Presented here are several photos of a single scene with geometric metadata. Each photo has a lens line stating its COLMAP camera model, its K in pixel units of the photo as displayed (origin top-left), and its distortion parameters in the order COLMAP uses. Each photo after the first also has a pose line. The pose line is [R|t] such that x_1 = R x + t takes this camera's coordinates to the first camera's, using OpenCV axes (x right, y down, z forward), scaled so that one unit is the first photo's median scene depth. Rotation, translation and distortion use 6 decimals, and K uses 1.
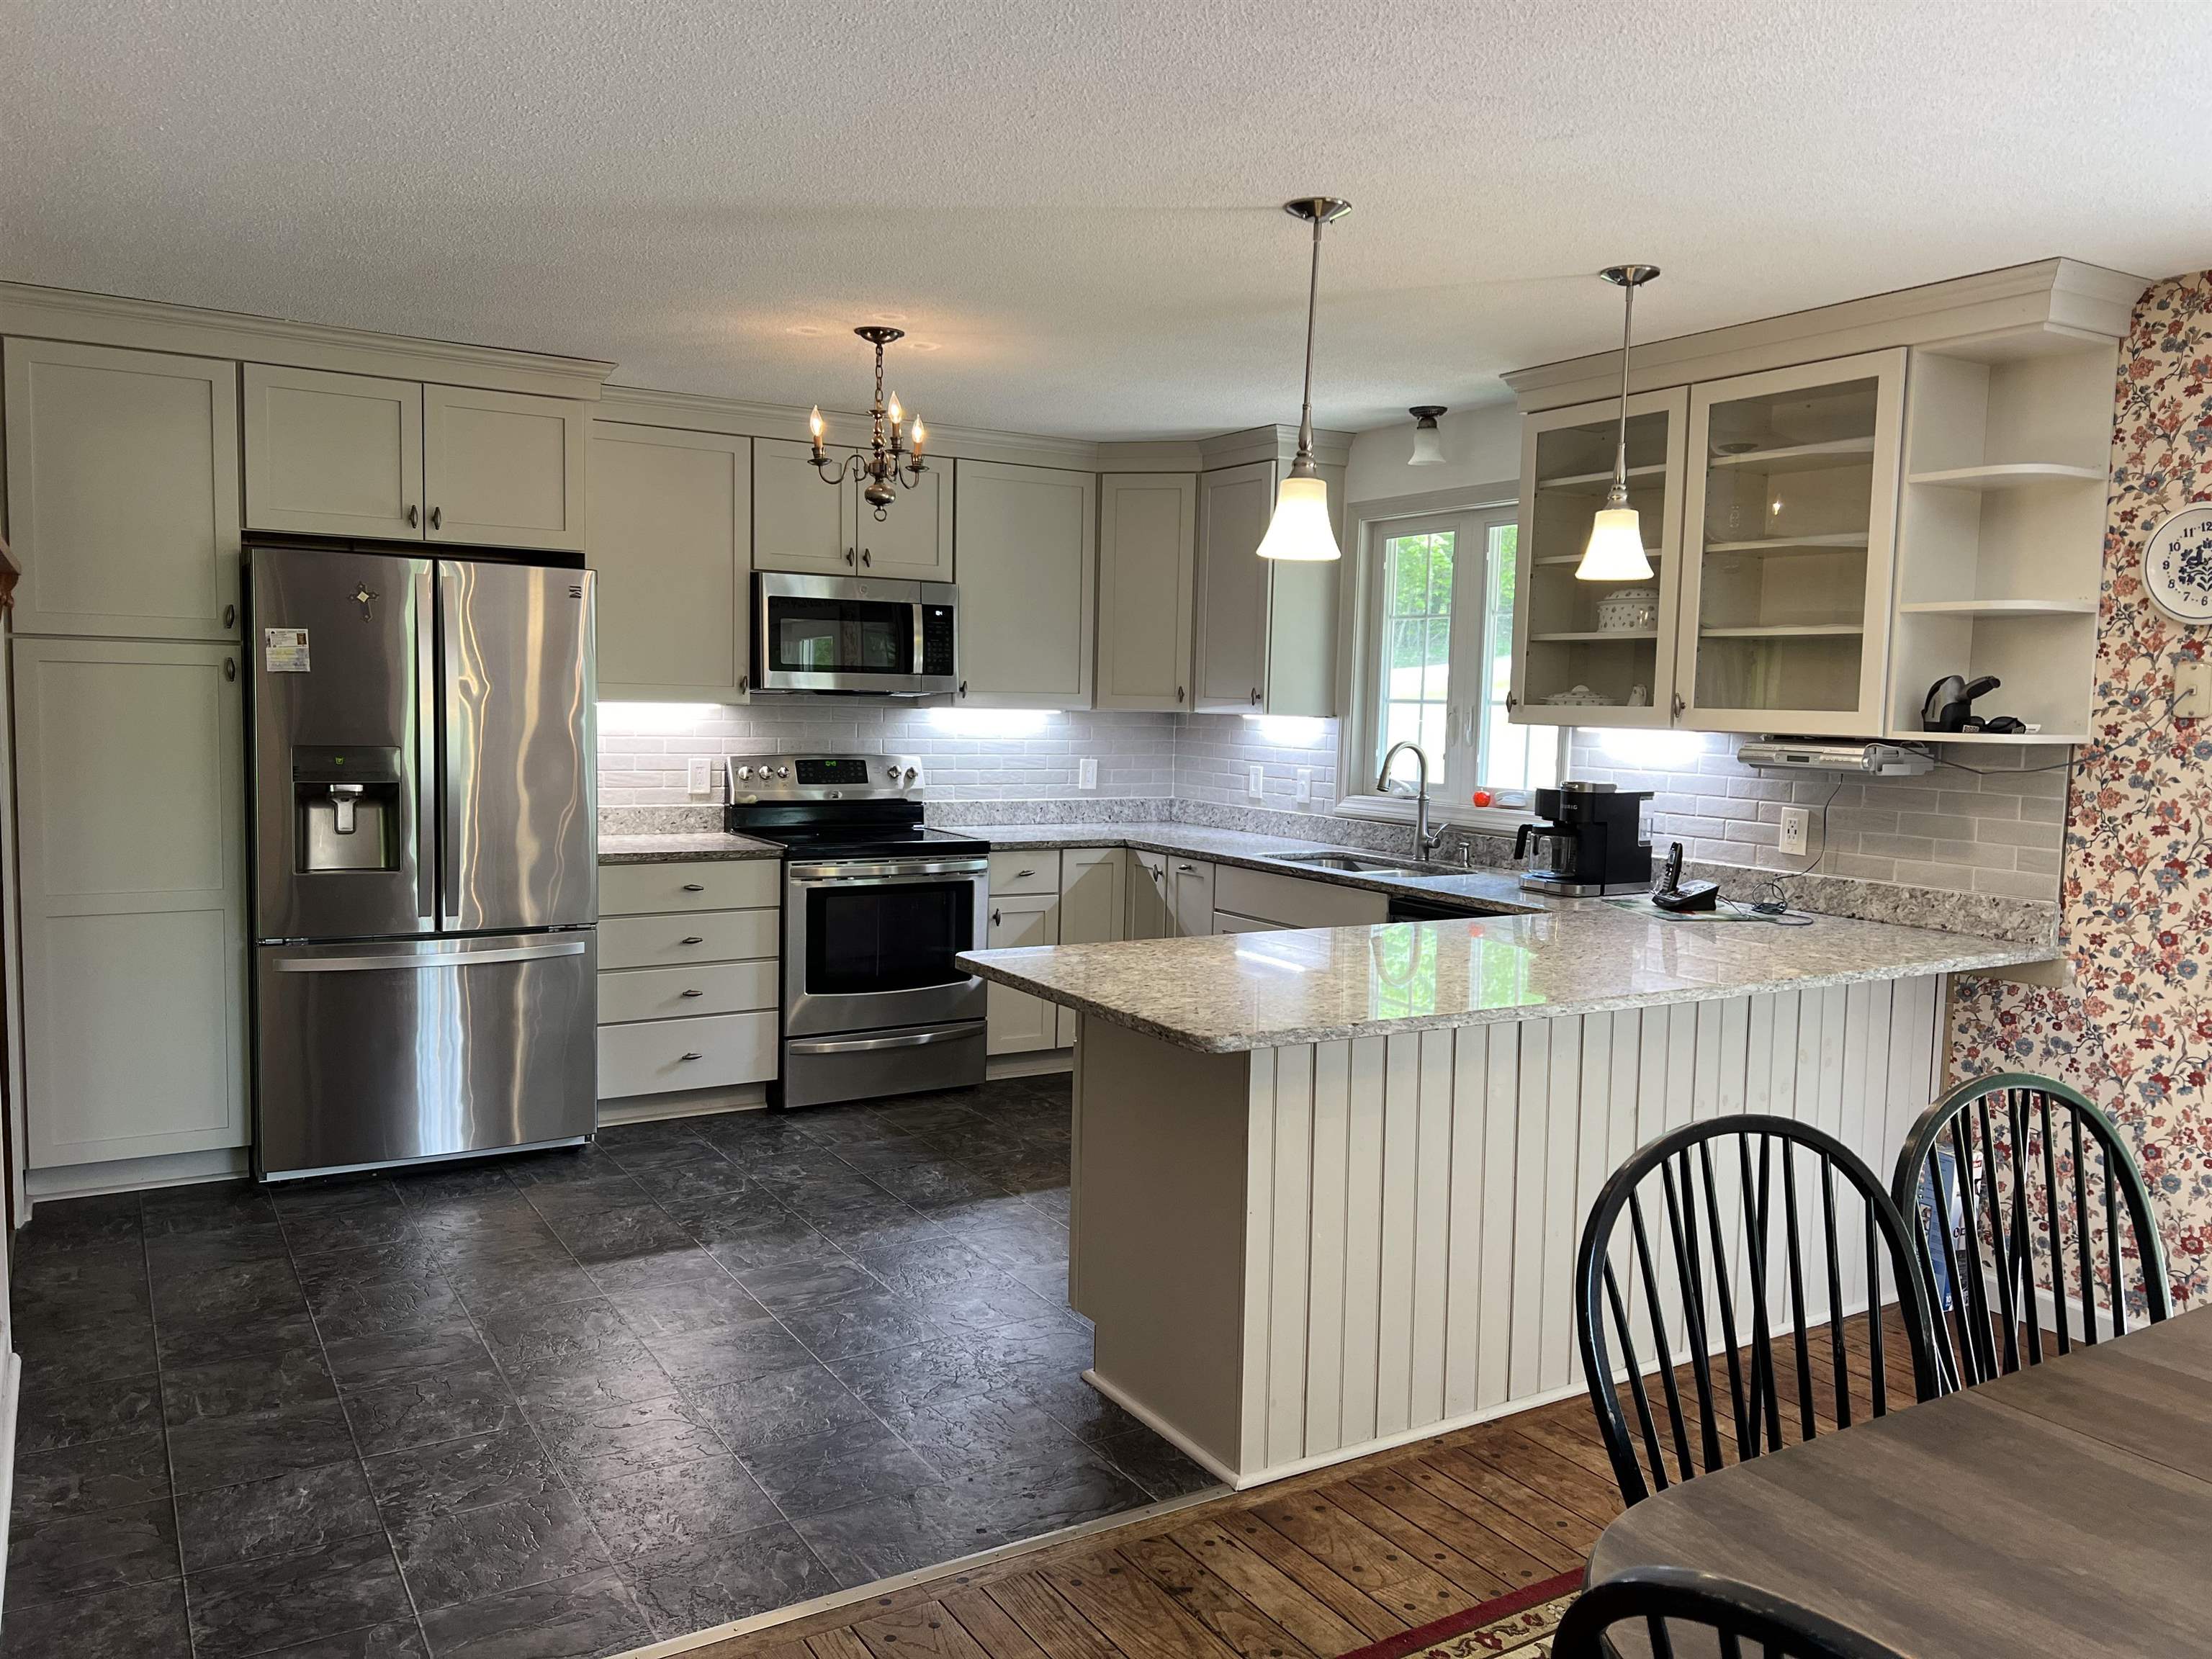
lens RADIAL K [[1664.5, 0, 1112.0], [0, 1664.5, 829.7], [0, 0, 1]] dist [0.060242, -0.064324]
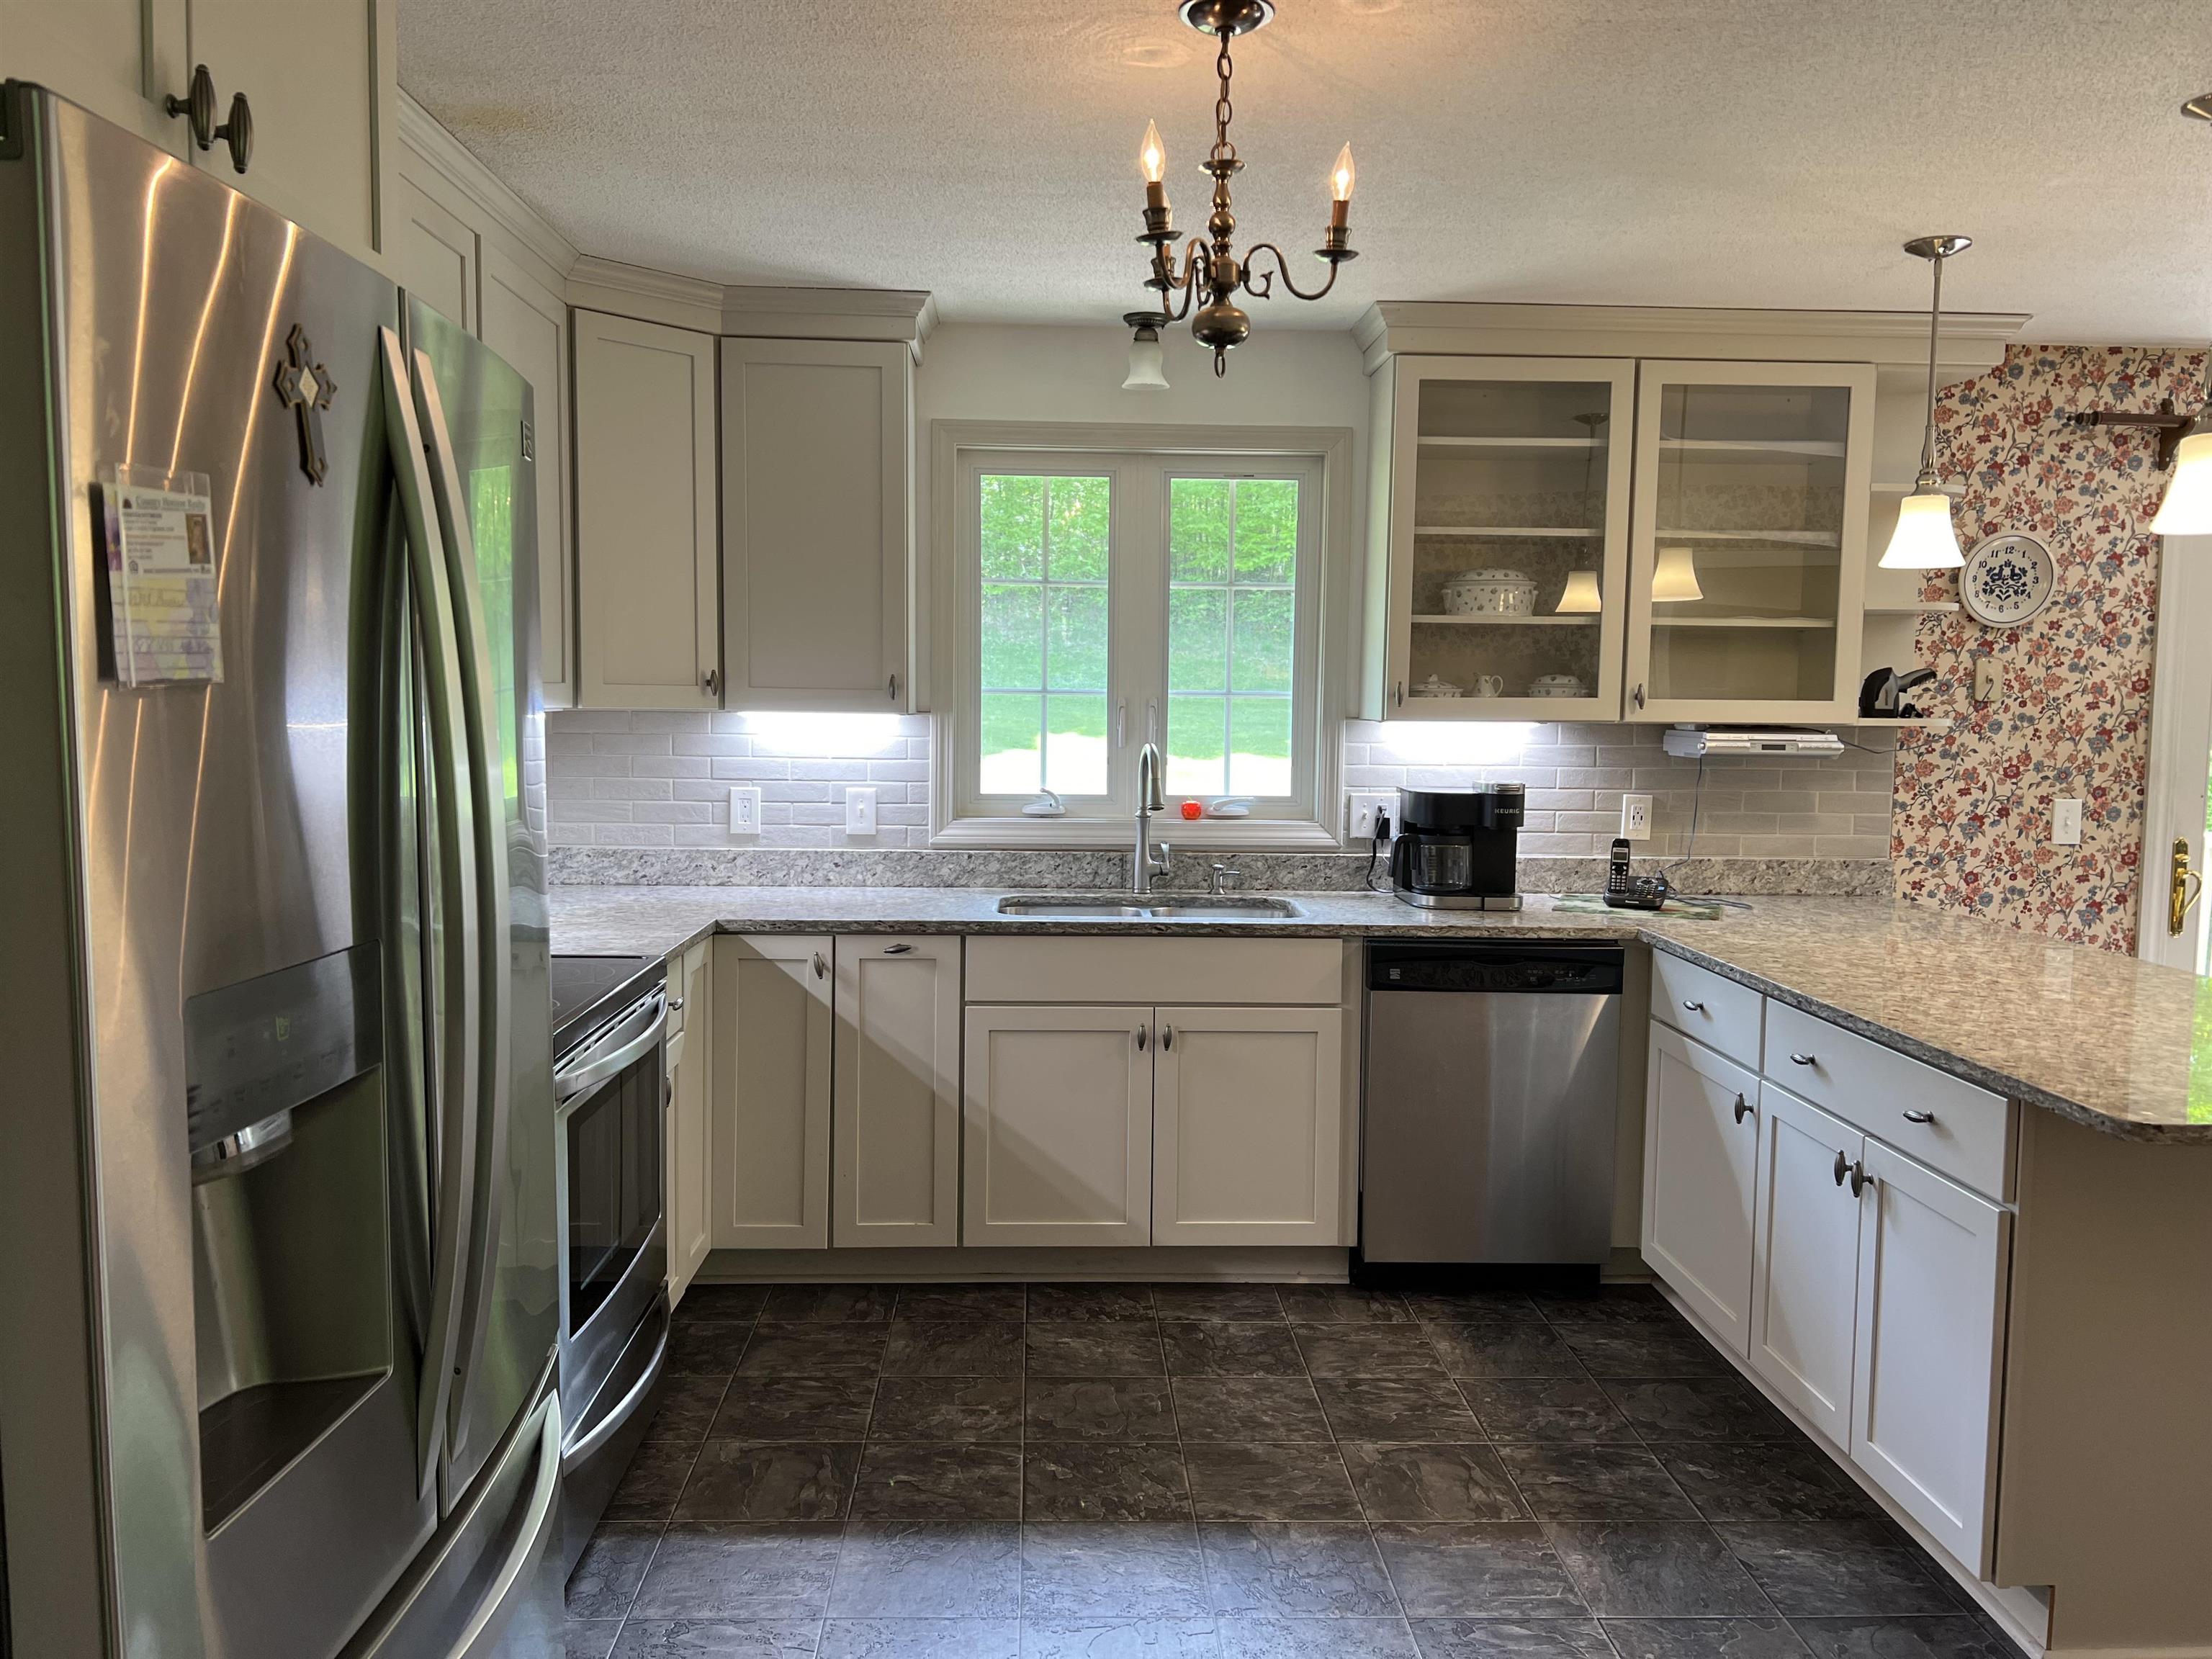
lens RADIAL K [[1664.5, 0, 1112.0], [0, 1664.5, 829.7], [0, 0, 1]] dist [0.060242, -0.064324]
pose [[0.479411, -0.090893, 0.872871, -0.738815], [0.070564, 0.995394, 0.064896, -0.093164], [-0.874749, 0.030481, 0.483617, 0.914005]]
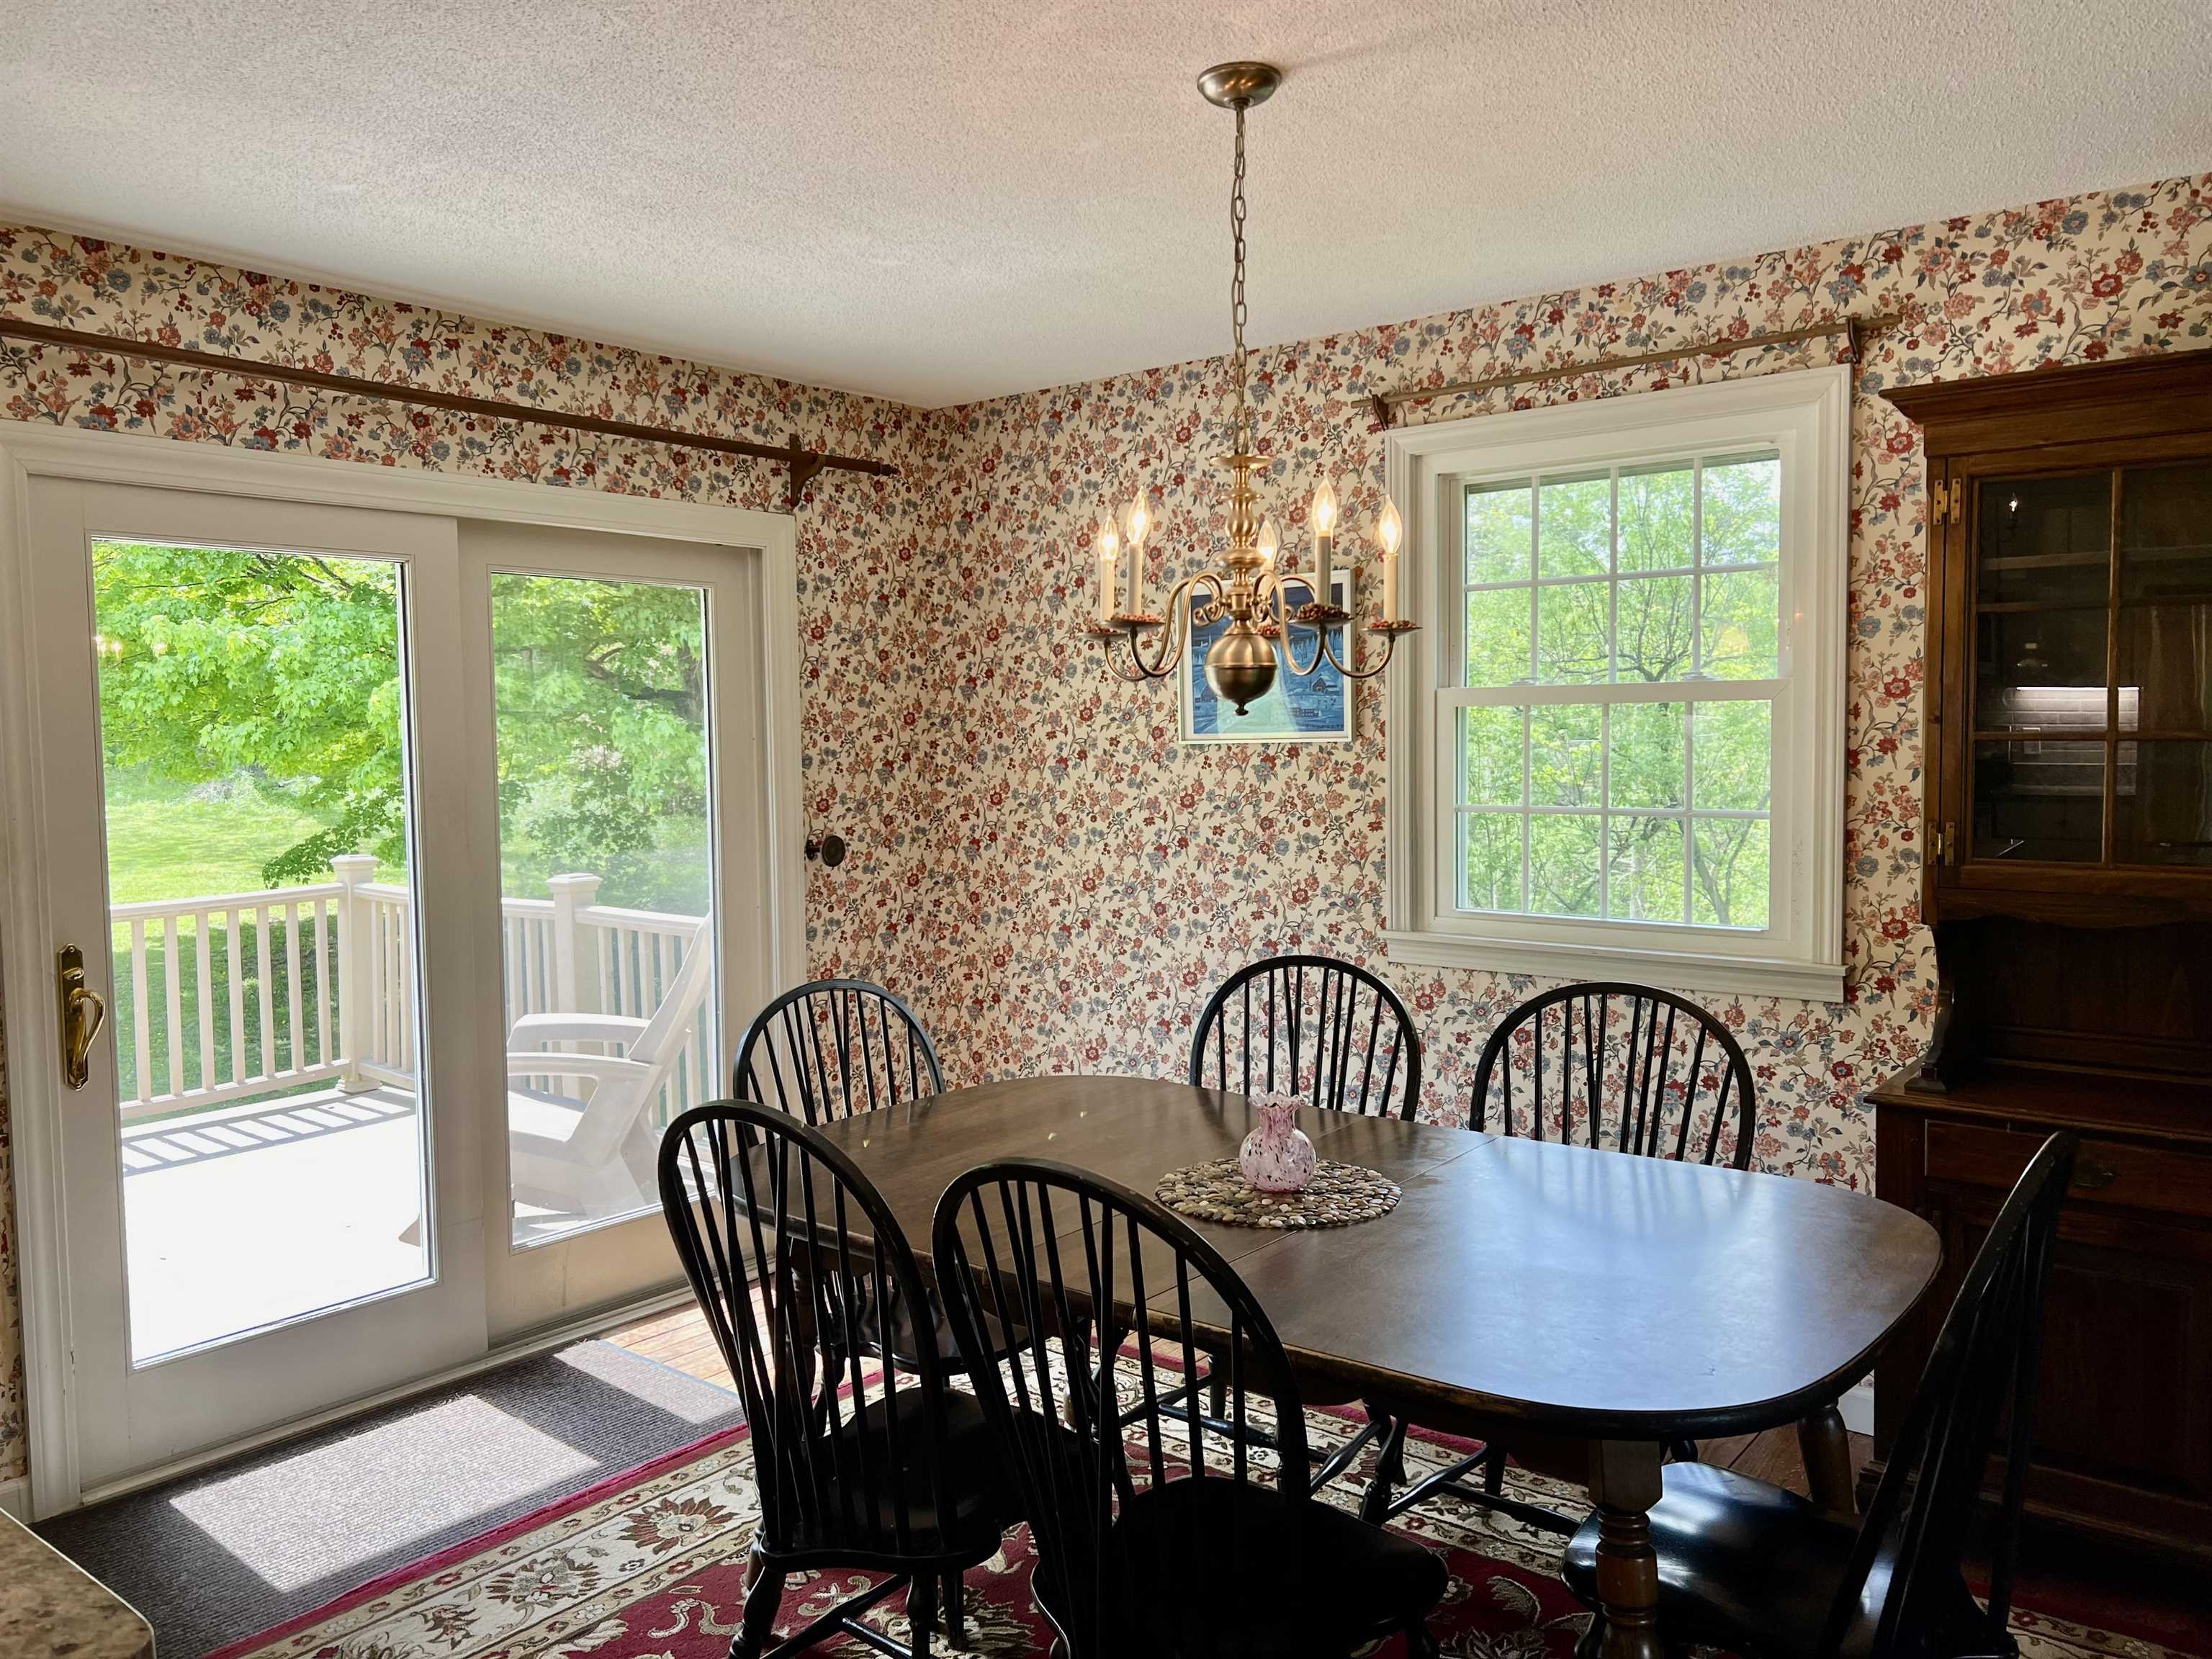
lens RADIAL K [[1664.5, 0, 1112.0], [0, 1664.5, 829.7], [0, 0, 1]] dist [0.060242, -0.064324]
pose [[-0.345002, -0.075399, 0.935568, -0.253318], [0.080972, 0.990661, 0.109699, -0.059085], [-0.935103, 0.113601, -0.335675, 0.621138]]
